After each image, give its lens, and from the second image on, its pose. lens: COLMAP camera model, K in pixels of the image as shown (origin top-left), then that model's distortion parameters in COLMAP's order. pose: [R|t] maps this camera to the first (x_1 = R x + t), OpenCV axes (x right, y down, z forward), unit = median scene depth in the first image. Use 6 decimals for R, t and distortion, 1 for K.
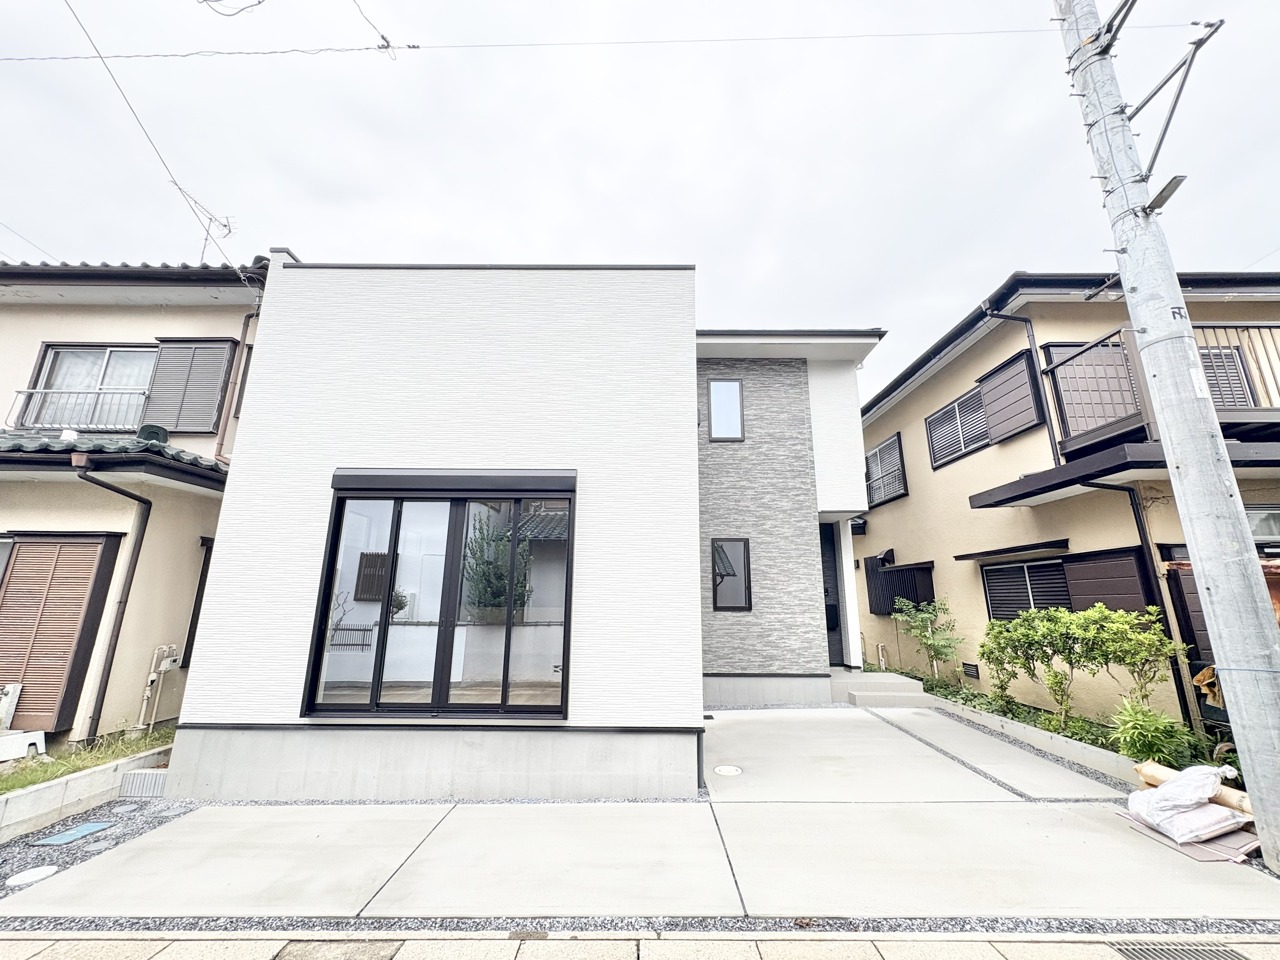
lens RADIAL K [[511.5, 0, 641.4], [0, 511.5, 480.8], [0, 0, 1]] dist [-0.000028, 0.000590]
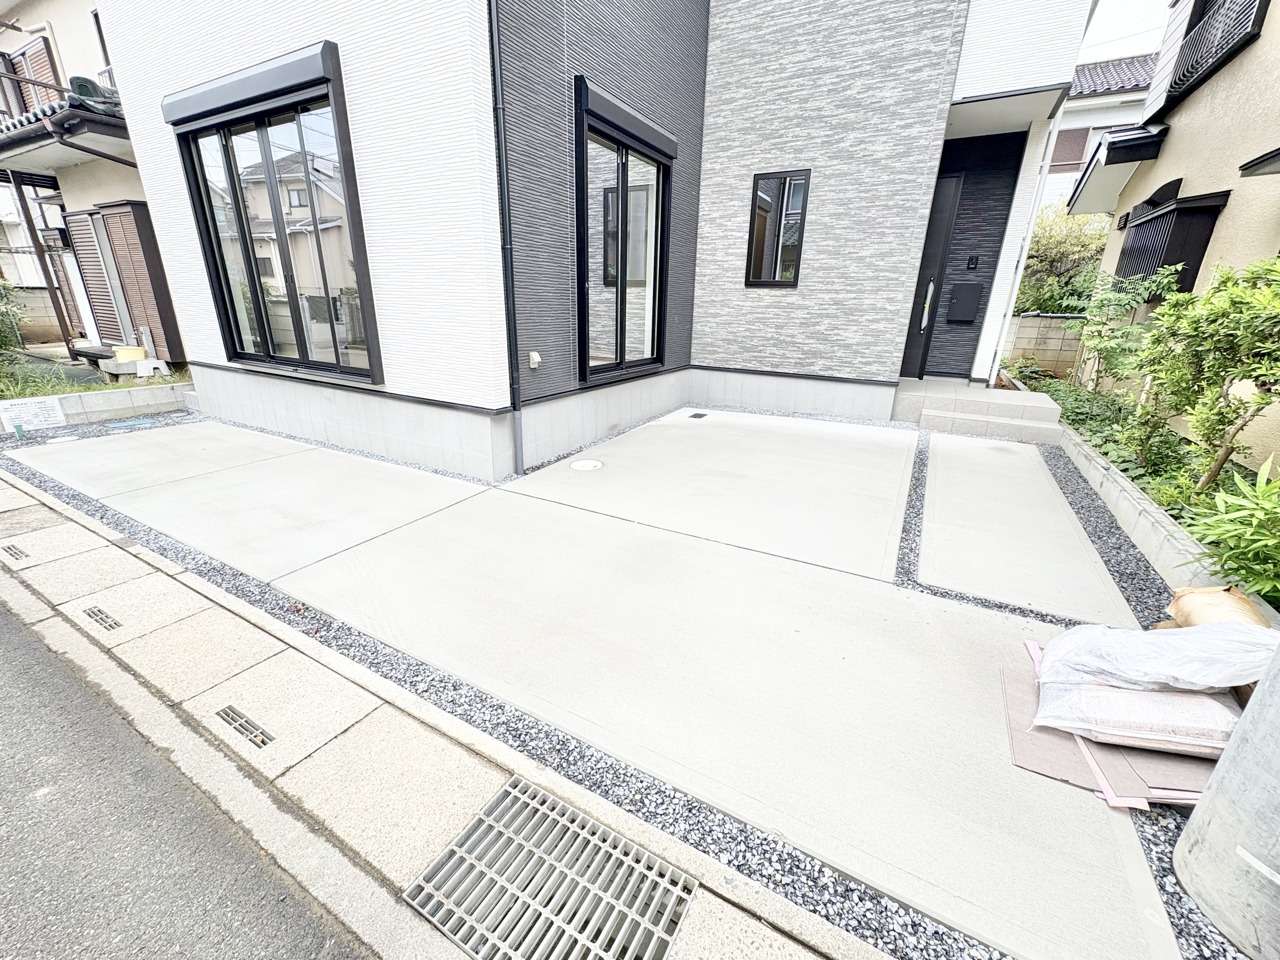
lens RADIAL K [[511.5, 0, 640.9], [0, 511.5, 480.4], [0, 0, 1]] dist [-0.000028, 0.000590]
pose [[0.874420, 0.174456, -0.452720, 0.399151], [0.092509, 0.856045, 0.508556, 0.105864], [0.476269, -0.486572, 0.732404, 0.260184]]
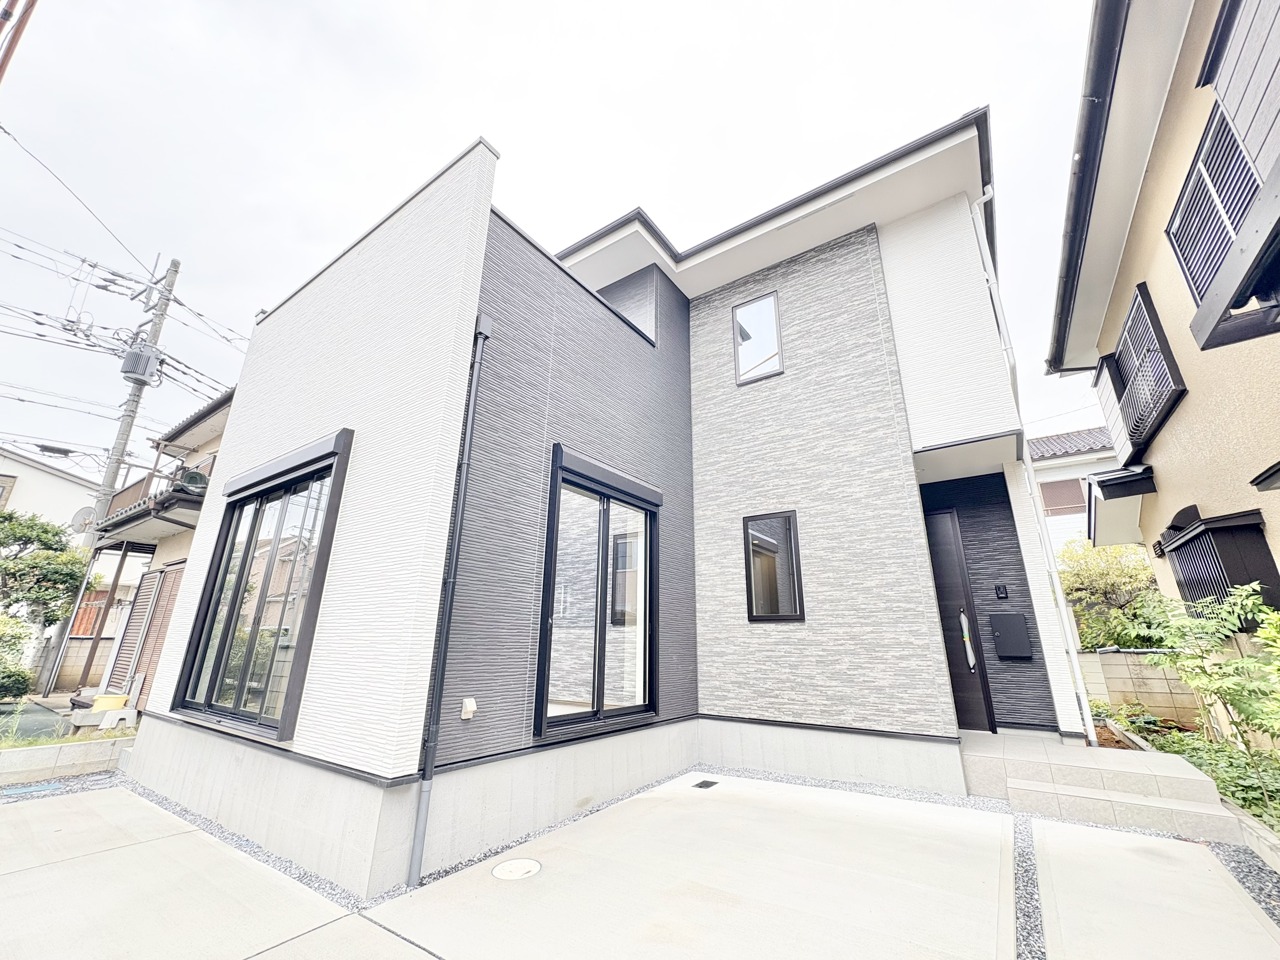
lens RADIAL K [[511.5, 0, 640.8], [0, 511.5, 479.9], [0, 0, 1]] dist [-0.000028, 0.000590]
pose [[0.821736, -0.171694, -0.543389, 0.430106], [0.125026, 0.984619, -0.122039, 0.135927], [0.555985, 0.032346, 0.830563, 0.362971]]
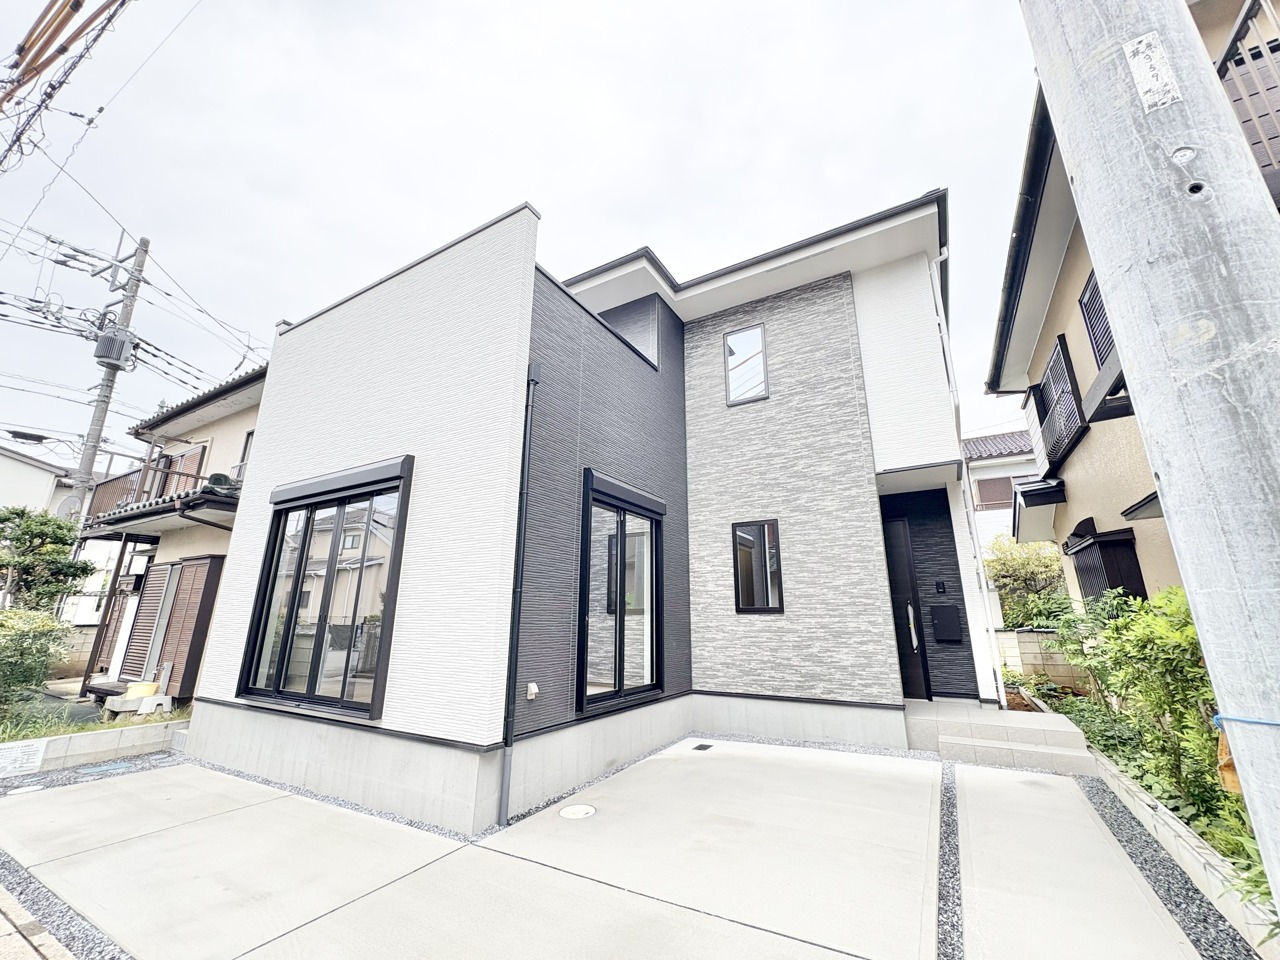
lens RADIAL K [[511.5, 0, 640.9], [0, 511.5, 479.9], [0, 0, 1]] dist [-0.000028, 0.000590]
pose [[0.864073, -0.136794, -0.484422, 0.434616], [0.117791, 0.990595, -0.069624, 0.087826], [0.489390, 0.003099, 0.872059, 0.237803]]
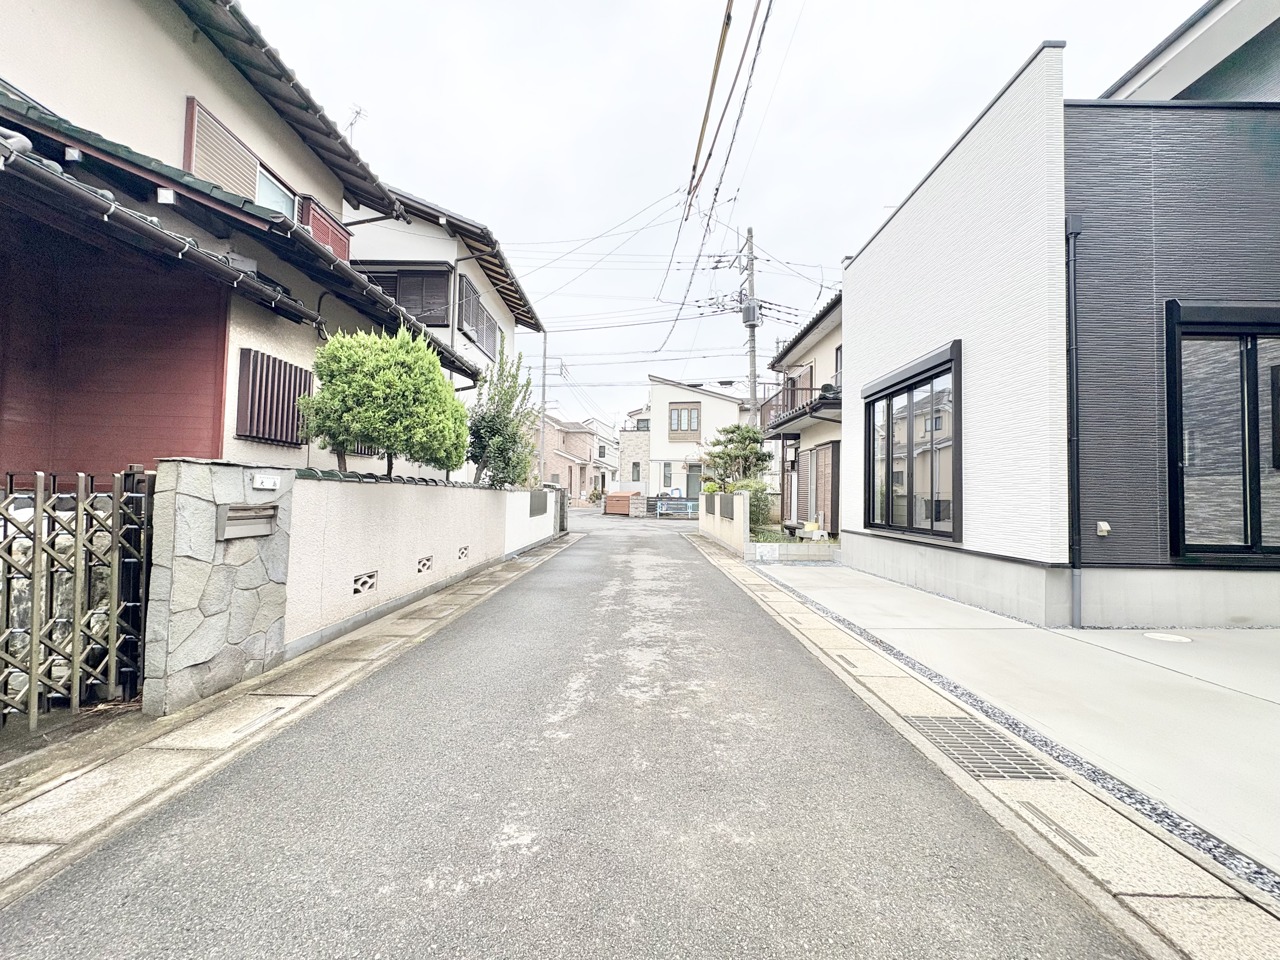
lens RADIAL K [[511.5, 0, 641.9], [0, 511.5, 479.2], [0, 0, 1]] dist [-0.000028, 0.000590]
pose [[0.002986, -0.041183, -0.999147, 0.622295], [0.213810, 0.976073, -0.039593, 0.110788], [0.976871, -0.213509, 0.011720, 0.145092]]
